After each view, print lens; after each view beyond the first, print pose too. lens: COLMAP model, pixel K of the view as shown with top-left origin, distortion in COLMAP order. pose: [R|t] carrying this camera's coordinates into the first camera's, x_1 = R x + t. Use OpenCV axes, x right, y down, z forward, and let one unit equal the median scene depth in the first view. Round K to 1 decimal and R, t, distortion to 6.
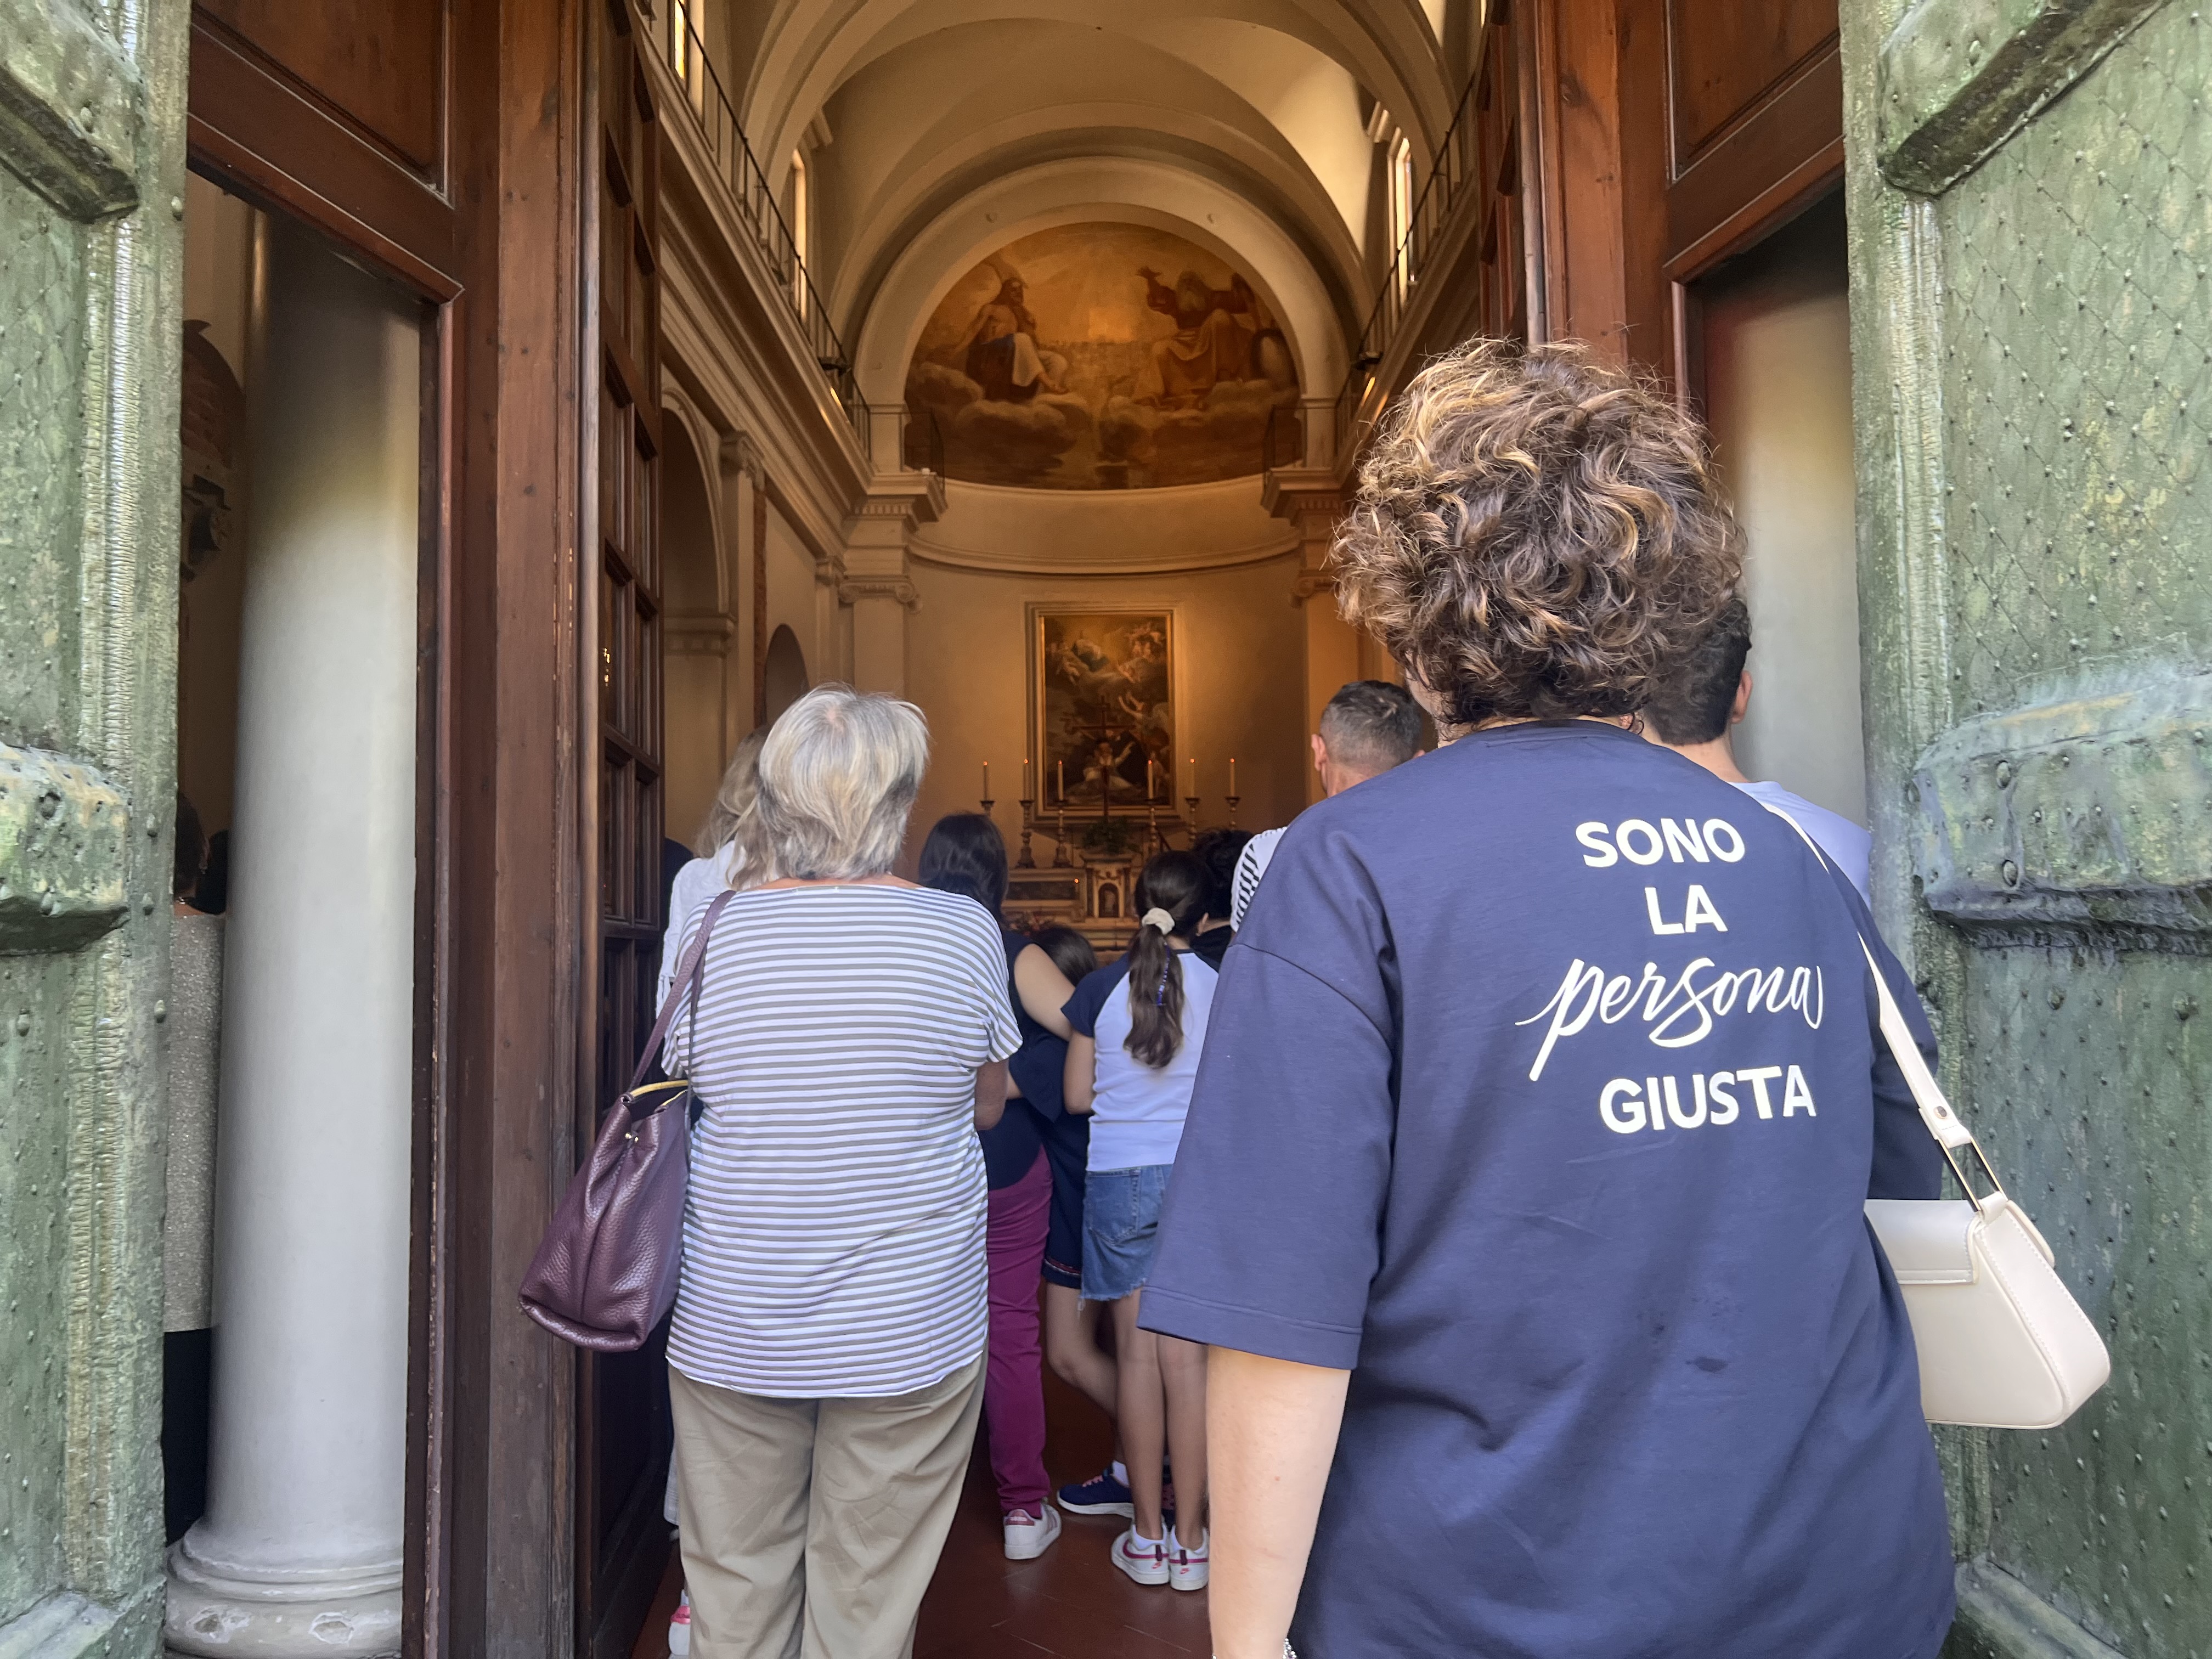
lens RADIAL K [[1647.2, 0, 1129.1], [0, 1647.2, 867.6], [0, 0, 1]] dist [0.006206, -0.030472]
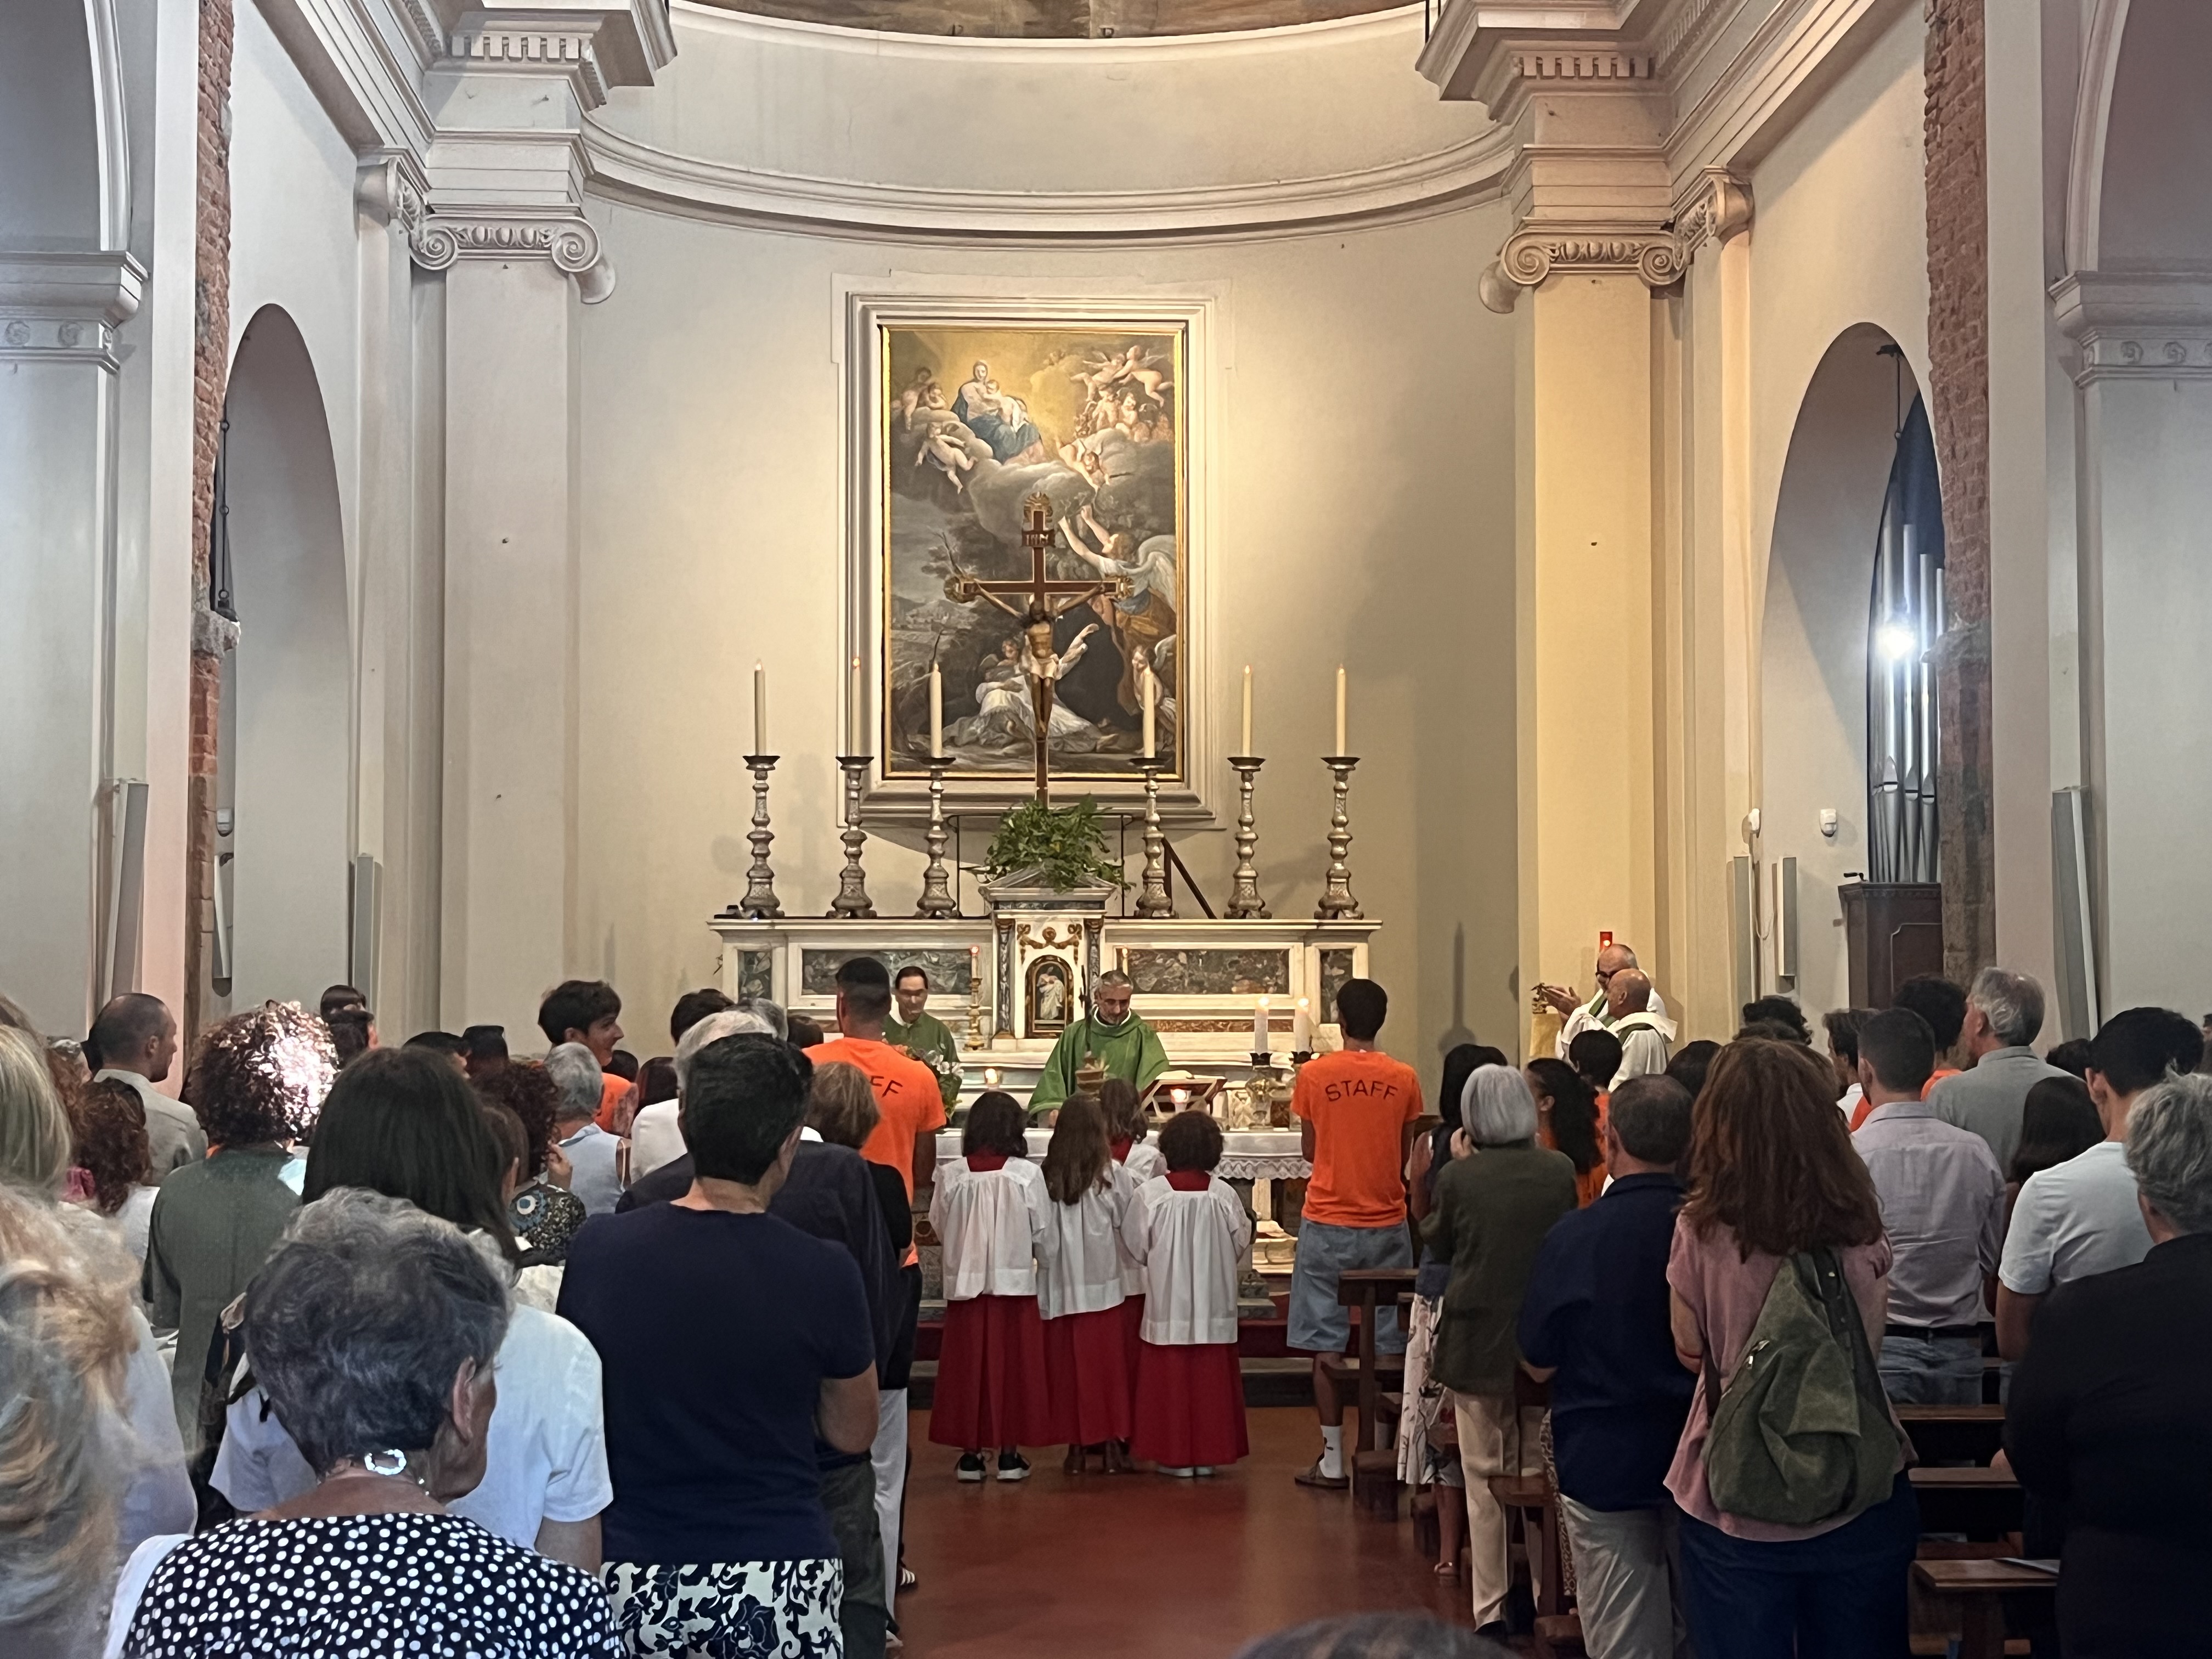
lens RADIAL K [[3282.8, 0, 1106.0], [0, 3282.8, 829.5], [0, 0, 1]] dist [0.316844, -1.408513]
pose [[0.999032, 0.018192, 0.040048, -0.028139], [-0.017546, 0.999711, -0.016424, -0.008201], [-0.040335, 0.015706, 0.999063, 0.136003]]
